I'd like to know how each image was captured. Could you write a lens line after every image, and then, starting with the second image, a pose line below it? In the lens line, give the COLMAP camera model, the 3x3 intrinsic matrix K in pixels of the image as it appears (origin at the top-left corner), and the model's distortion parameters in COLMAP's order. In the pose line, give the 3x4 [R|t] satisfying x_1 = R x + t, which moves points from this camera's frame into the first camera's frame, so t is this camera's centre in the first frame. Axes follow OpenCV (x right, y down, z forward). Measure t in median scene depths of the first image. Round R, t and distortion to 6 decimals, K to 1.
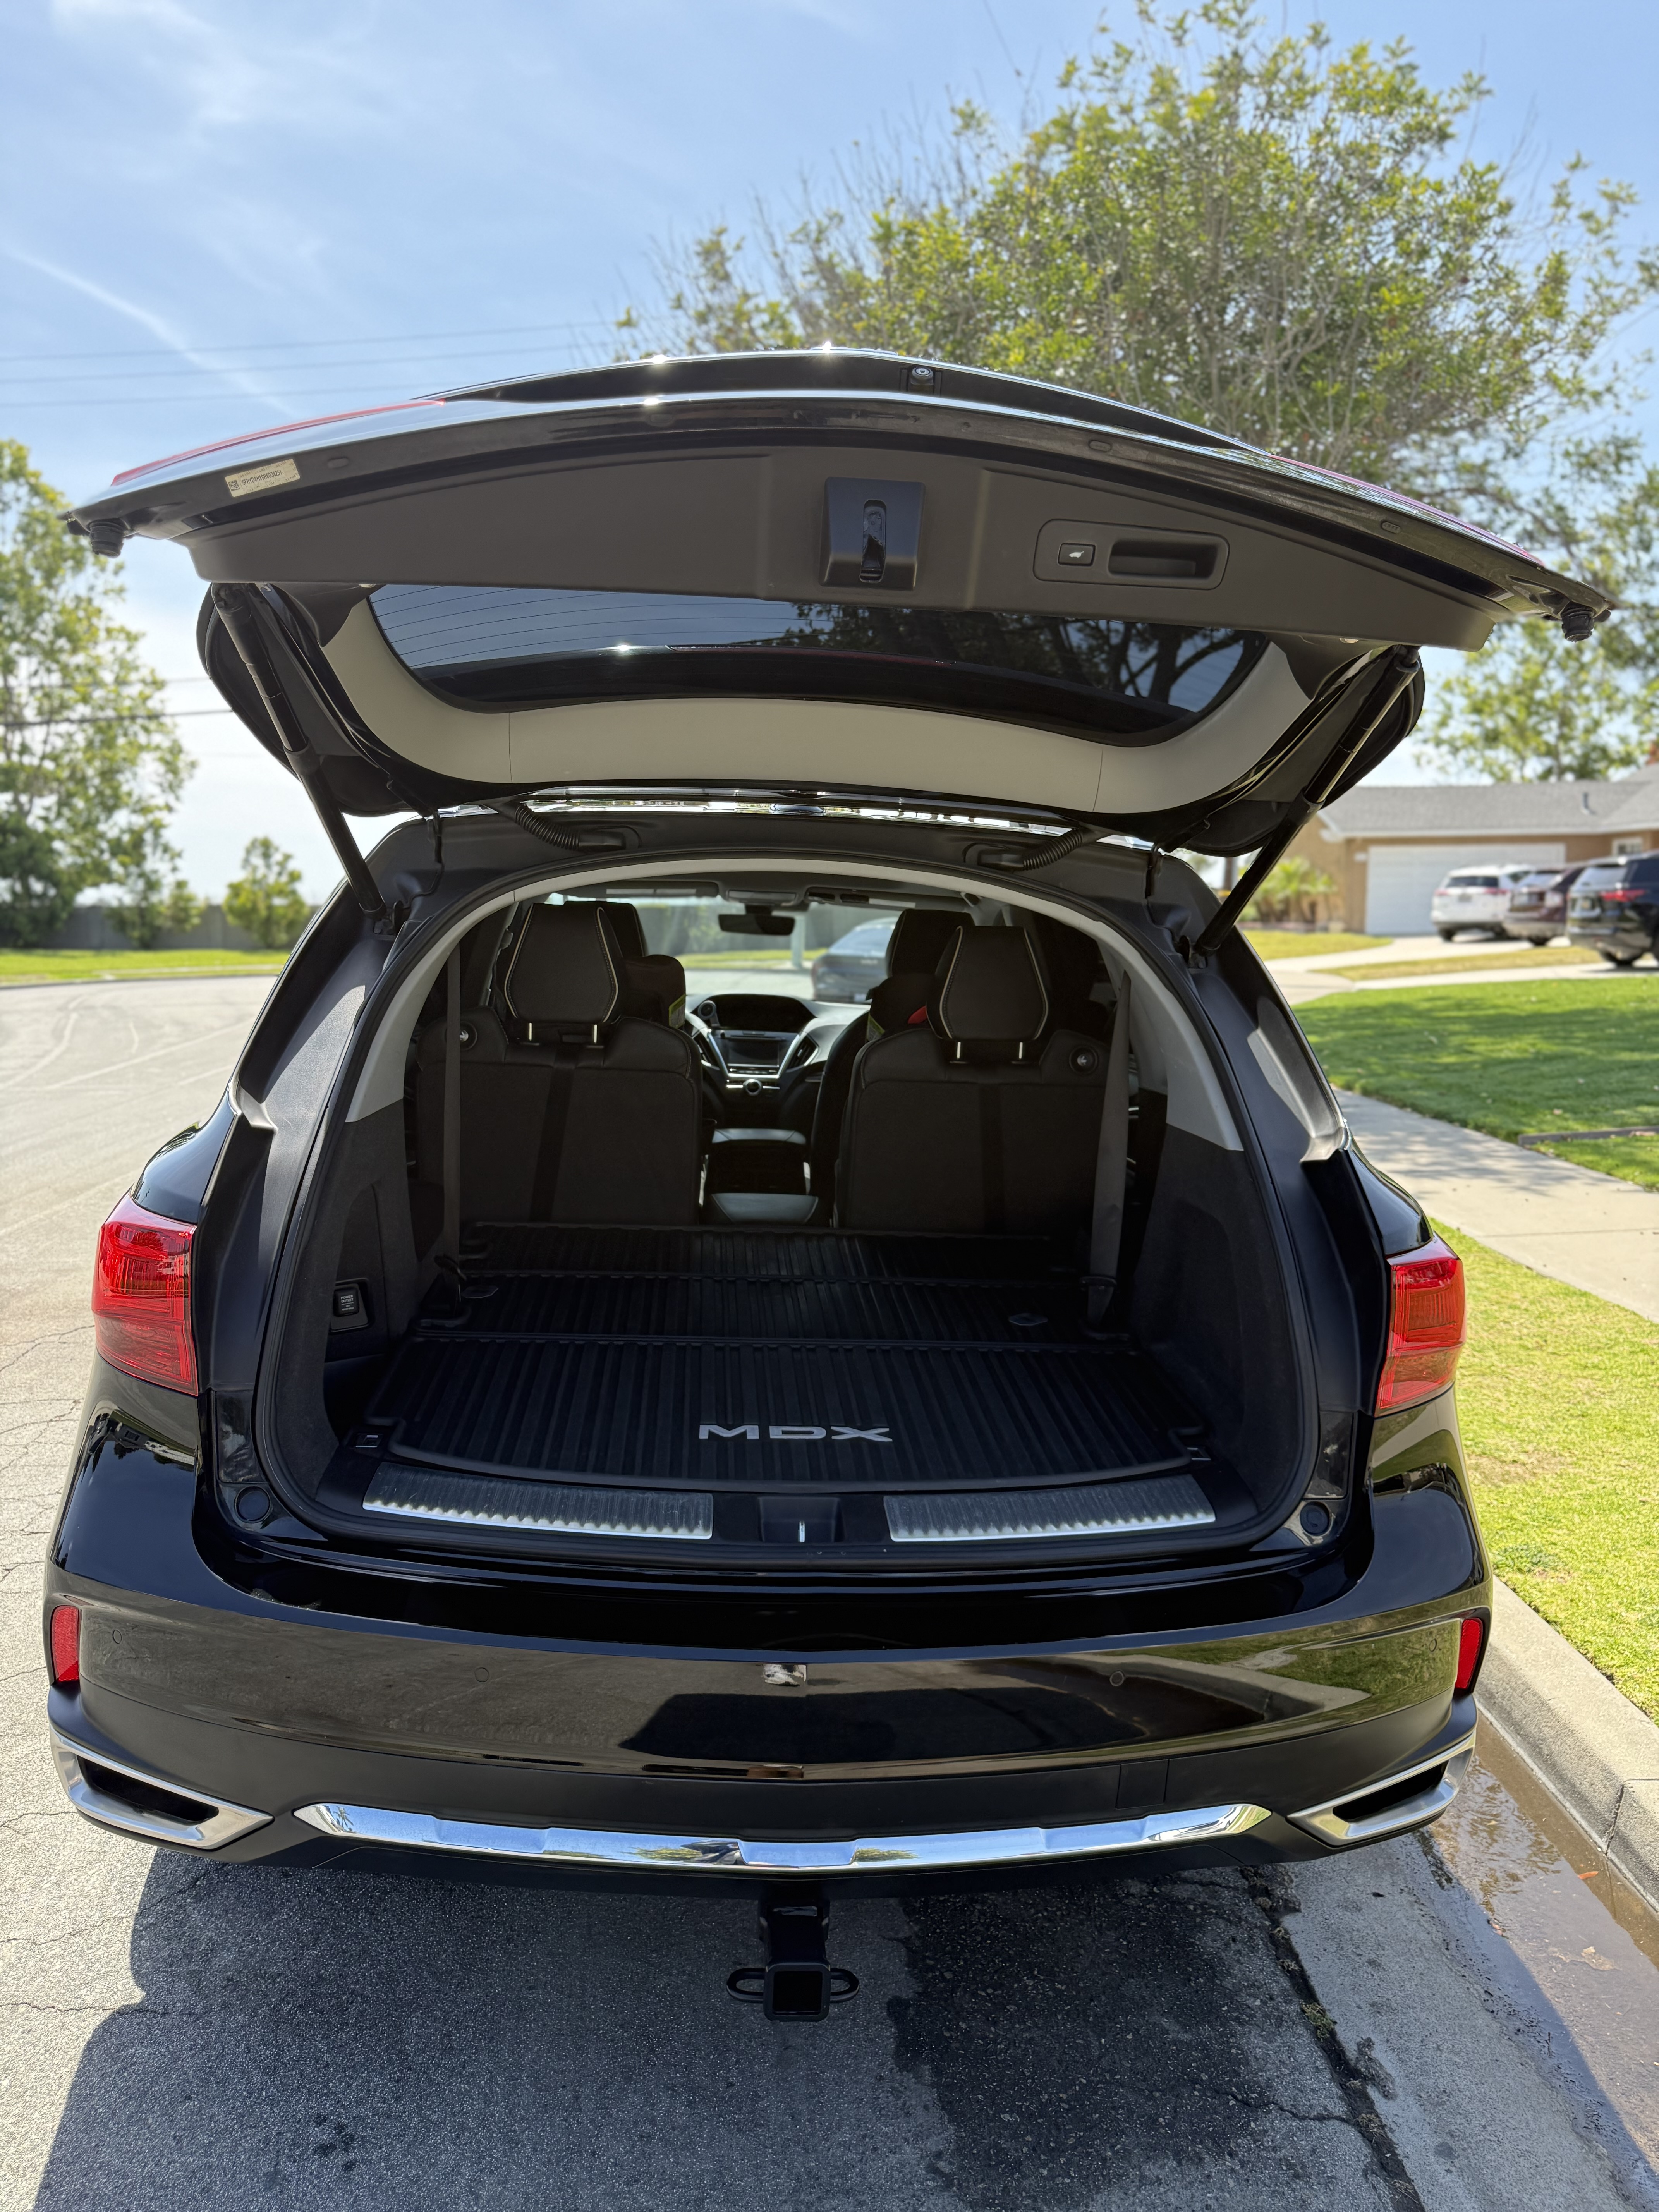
lens RADIAL K [[1593.9, 0, 829.5], [0, 1593.9, 1106.0], [0, 0, 1]] dist [0.058830, -0.059269]
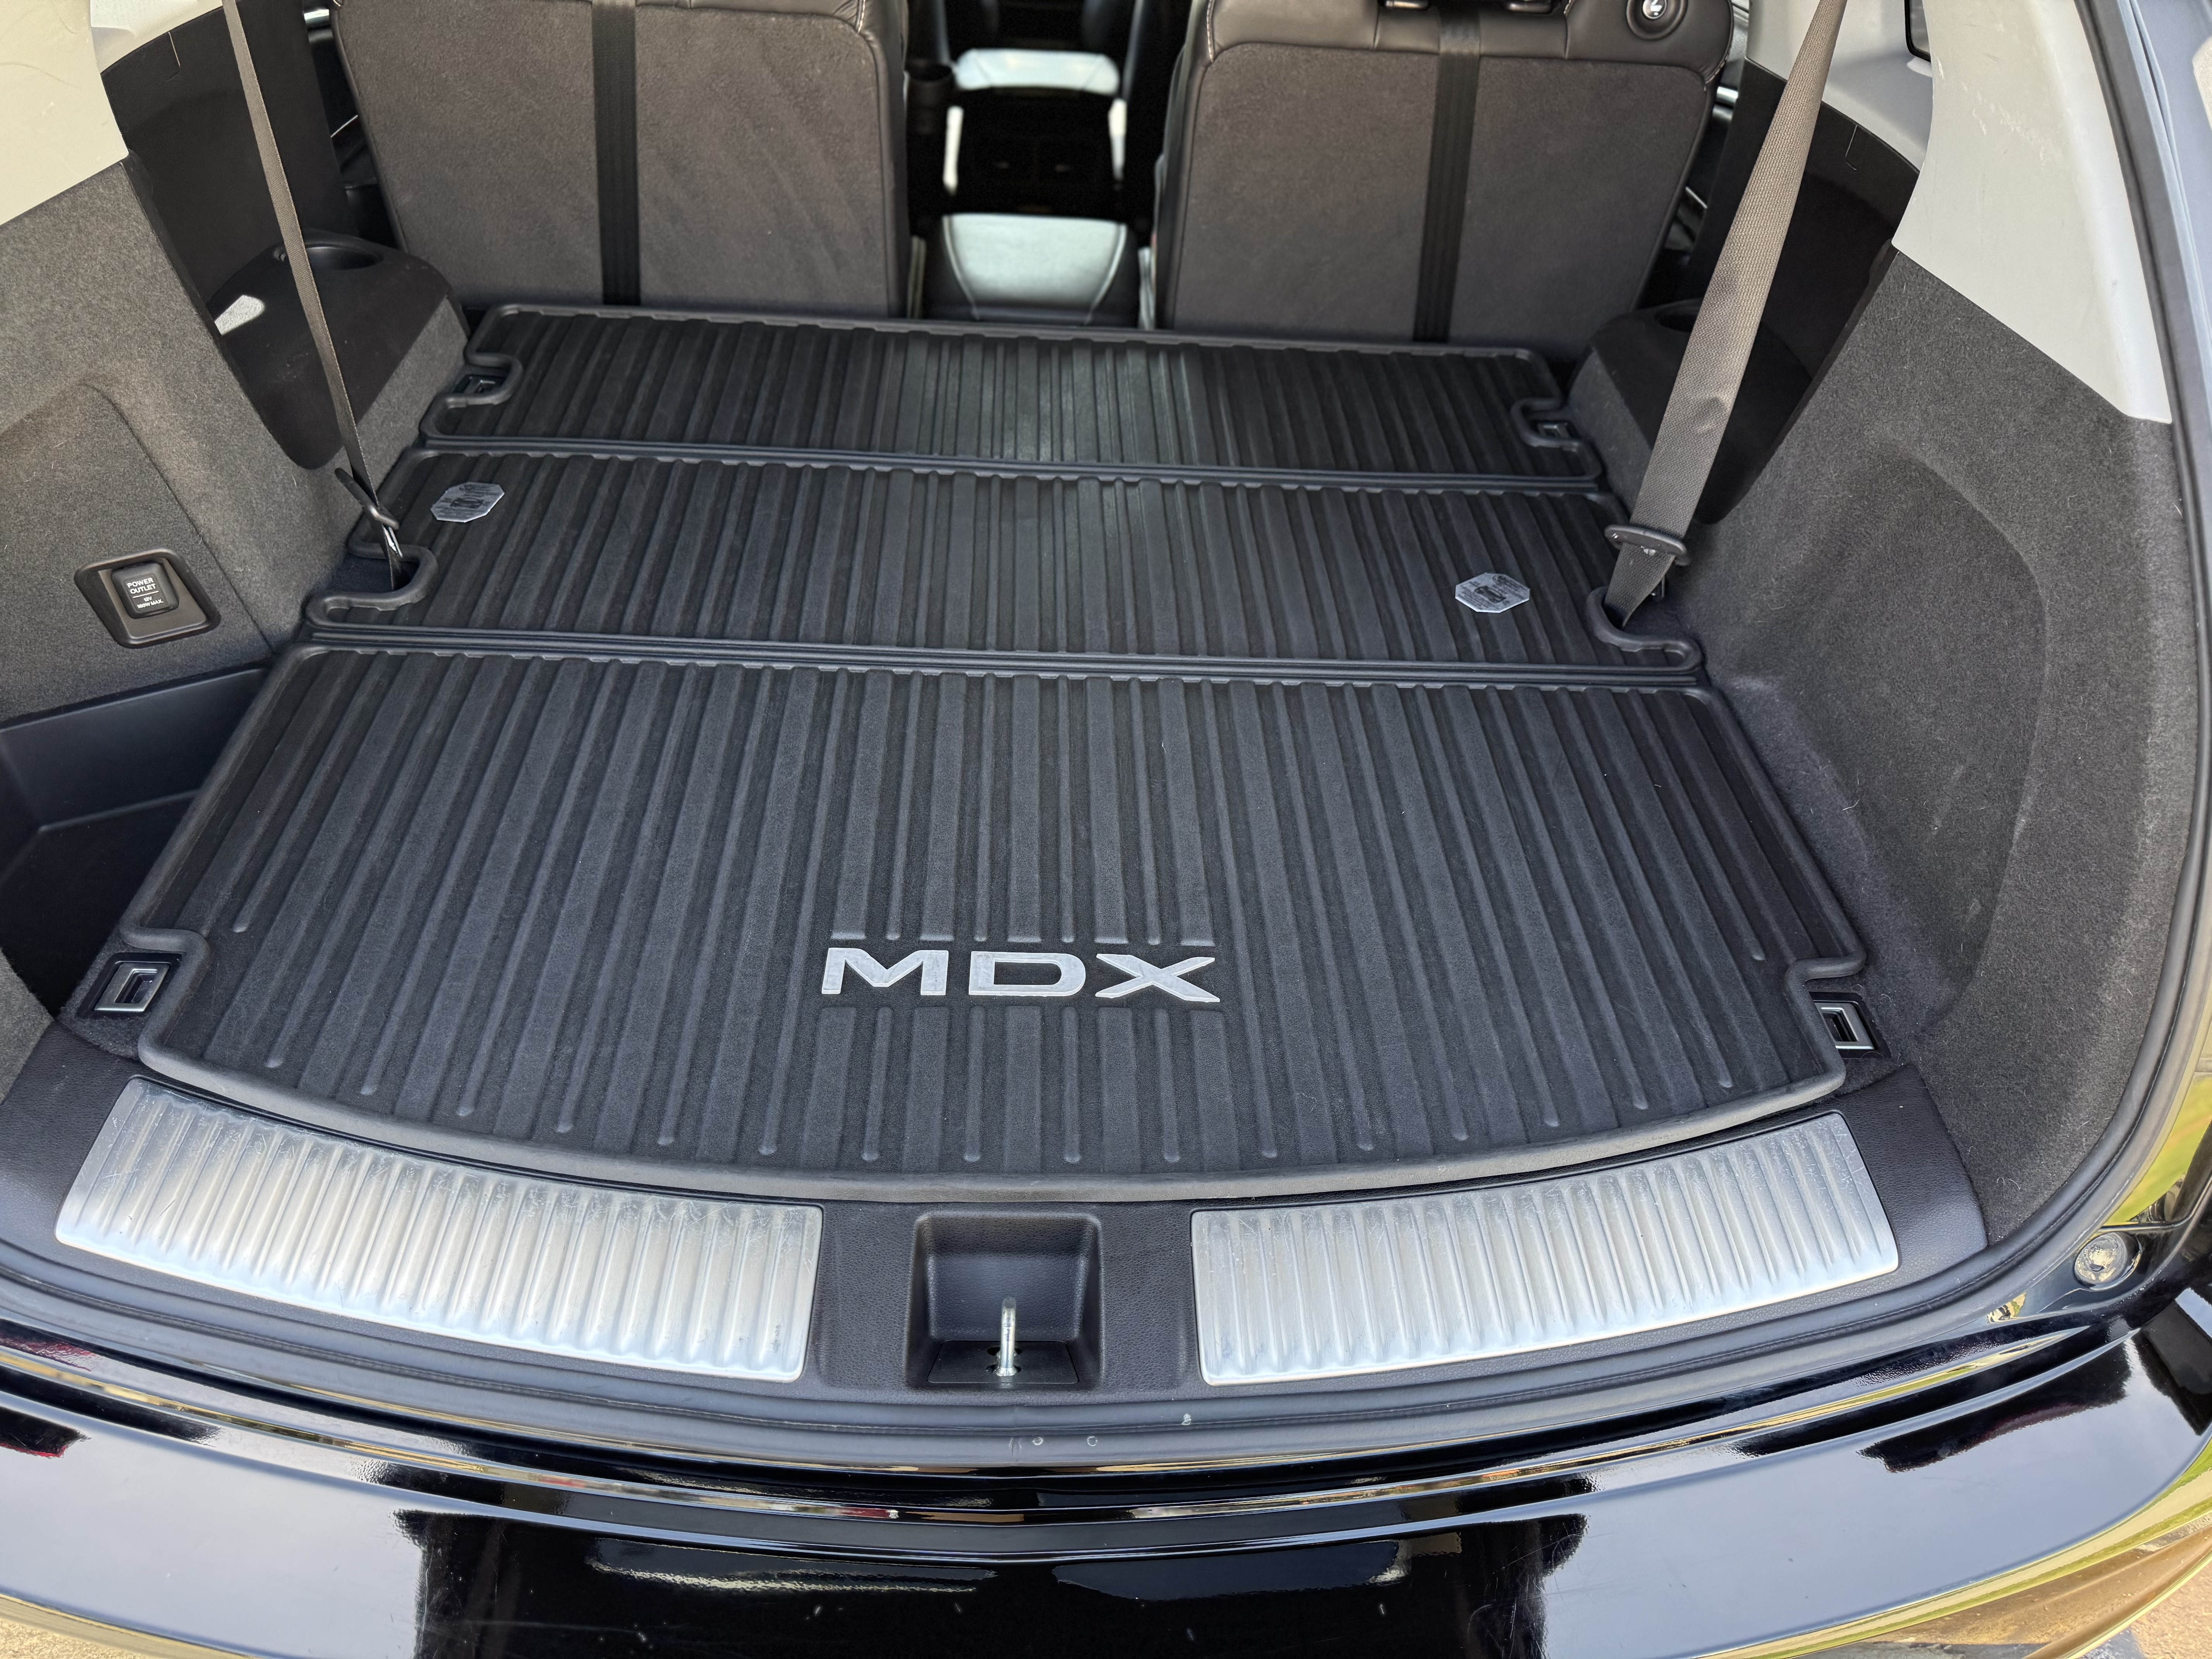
lens RADIAL K [[1593.9, 0, 1106.0], [0, 1593.9, 829.5], [0, 0, 1]] dist [0.058830, -0.059269]
pose [[0.998922, 0.033949, -0.031657, 0.015823], [-0.013057, 0.859952, 0.510208, -0.072198], [0.044545, -0.509245, 0.859468, 0.521204]]
